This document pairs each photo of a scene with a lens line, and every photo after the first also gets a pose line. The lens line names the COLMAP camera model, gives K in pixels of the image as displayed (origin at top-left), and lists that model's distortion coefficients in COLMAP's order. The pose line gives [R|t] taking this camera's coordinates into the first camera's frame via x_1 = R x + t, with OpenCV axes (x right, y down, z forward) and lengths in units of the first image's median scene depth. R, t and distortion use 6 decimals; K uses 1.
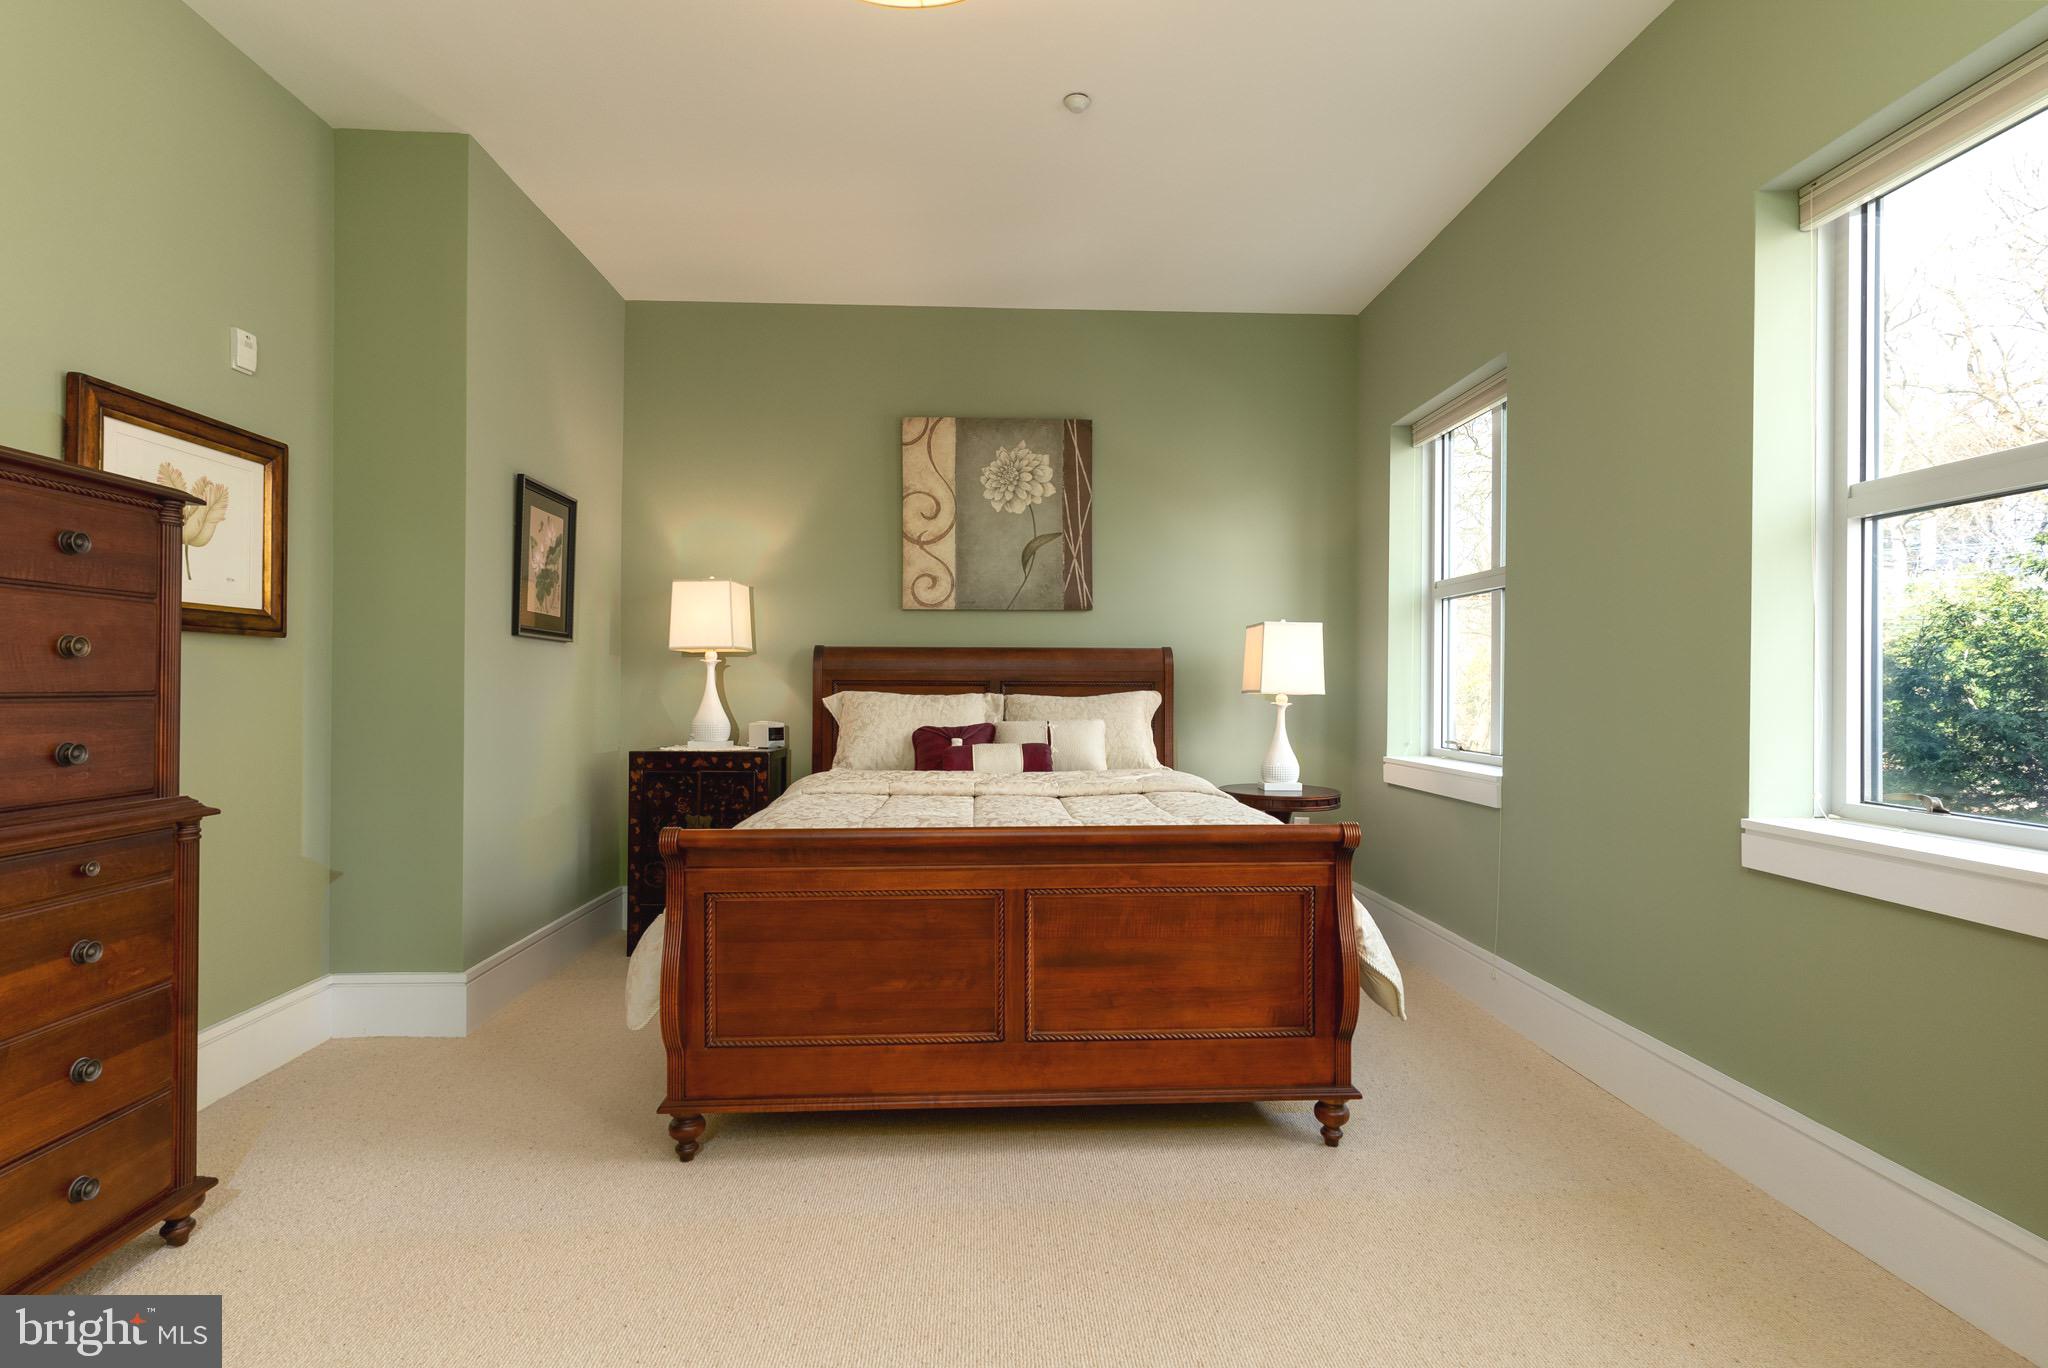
lens RADIAL K [[1007.2, 0, 1028.4], [0, 1007.2, 700.5], [0, 0, 1]] dist [0.023878, 0.000124]
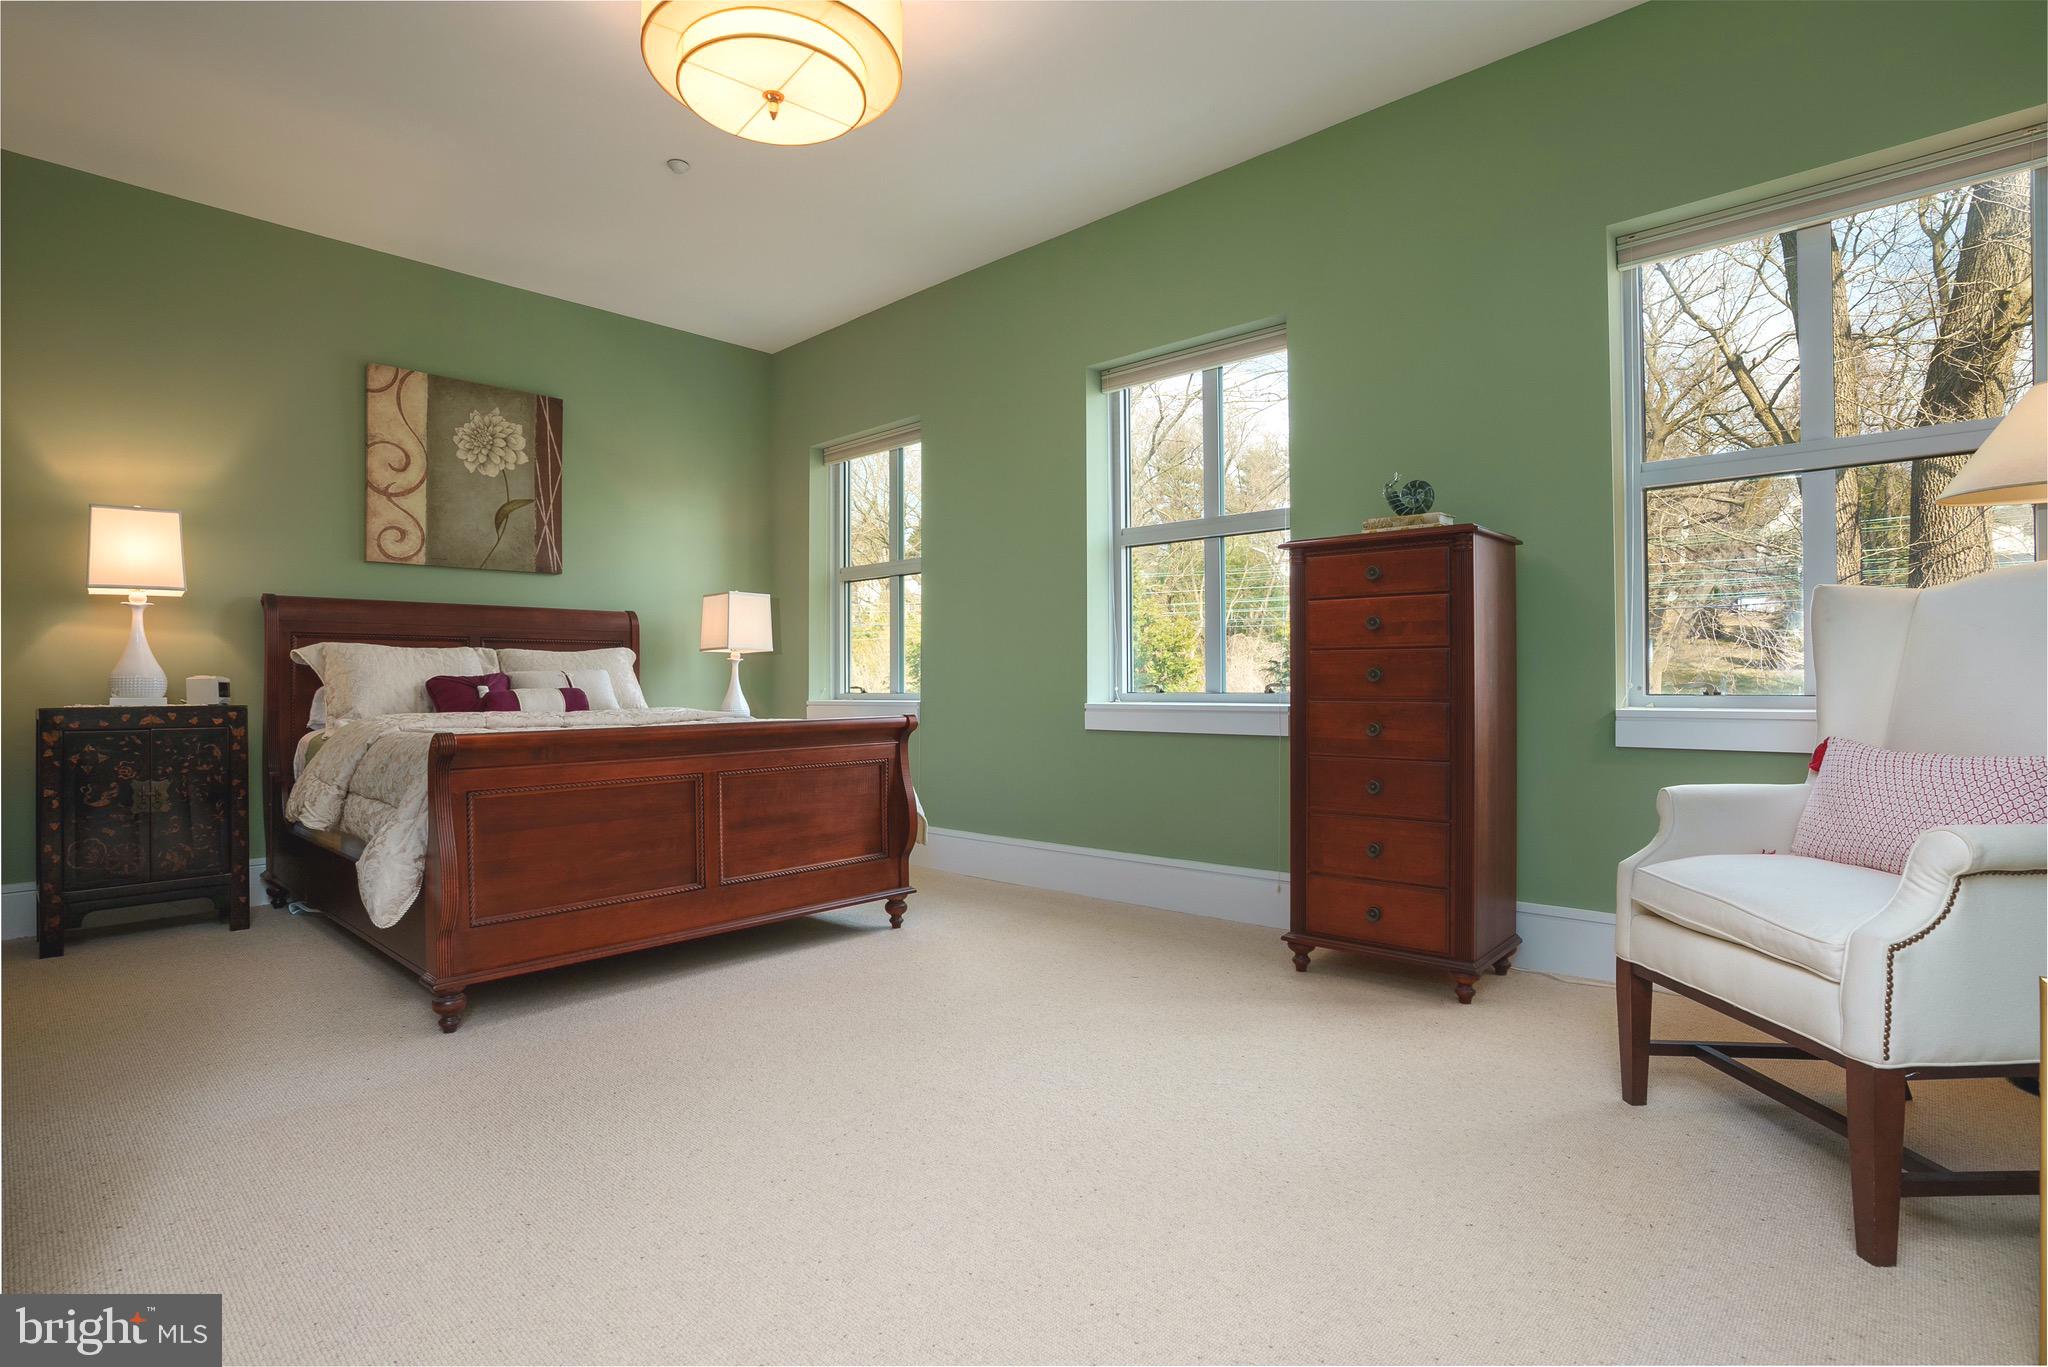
lens RADIAL K [[1016.6, 0, 1017.4], [0, 1016.6, 702.4], [0, 0, 1]] dist [0.000392, -0.000205]
pose [[0.727673, -0.023904, 0.685508, -0.350682], [0.021827, 0.999693, 0.011690, 0.048544], [-0.685577, 0.006456, 0.727972, -0.139348]]
